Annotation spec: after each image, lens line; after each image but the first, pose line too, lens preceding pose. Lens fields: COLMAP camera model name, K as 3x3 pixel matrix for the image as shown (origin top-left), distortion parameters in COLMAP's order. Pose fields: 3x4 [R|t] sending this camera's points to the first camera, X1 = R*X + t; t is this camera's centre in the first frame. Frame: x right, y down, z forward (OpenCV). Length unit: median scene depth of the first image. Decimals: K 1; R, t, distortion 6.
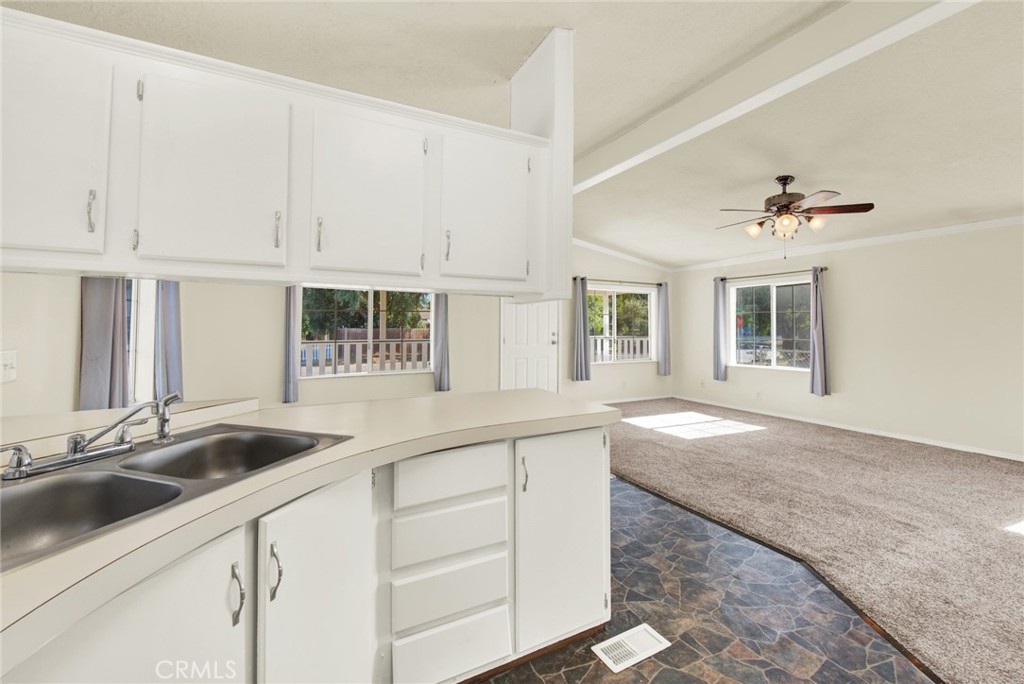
lens RADIAL K [[414.1, 0, 507.3], [0, 414.1, 325.8], [0, 0, 1]] dist [-0.000788, -0.001582]
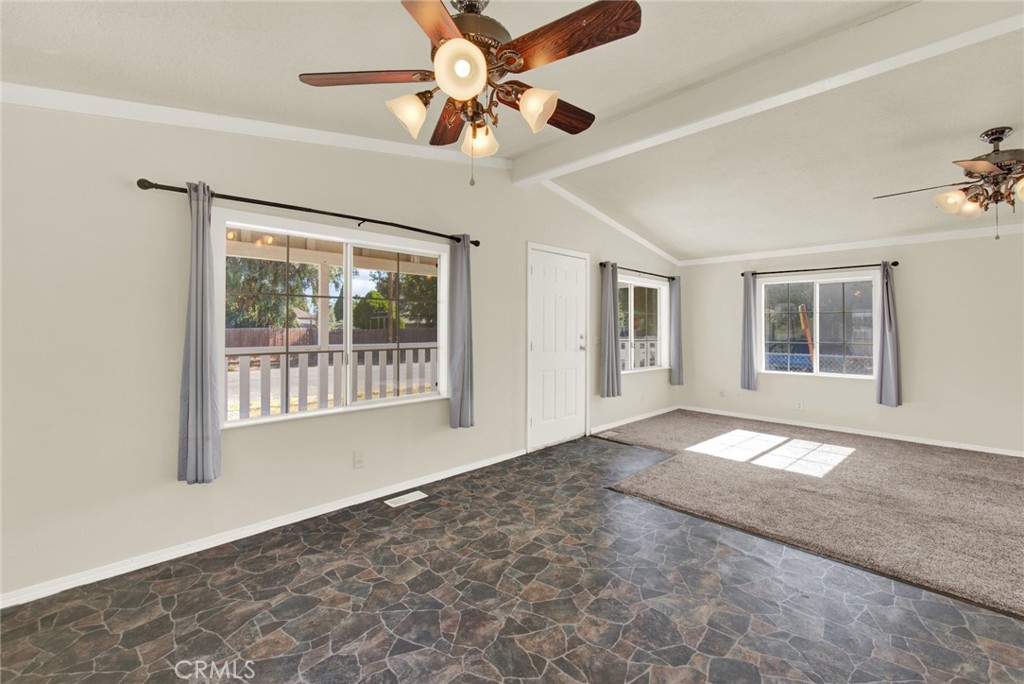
lens RADIAL K [[414.1, 0, 502.3], [0, 414.1, 332.5], [0, 0, 1]] dist [-0.000788, -0.001582]
pose [[0.957403, 0.001765, 0.288750, -0.260959], [-0.006231, 0.999875, 0.014547, 0.001880], [-0.288688, -0.015727, 0.957294, 0.344297]]
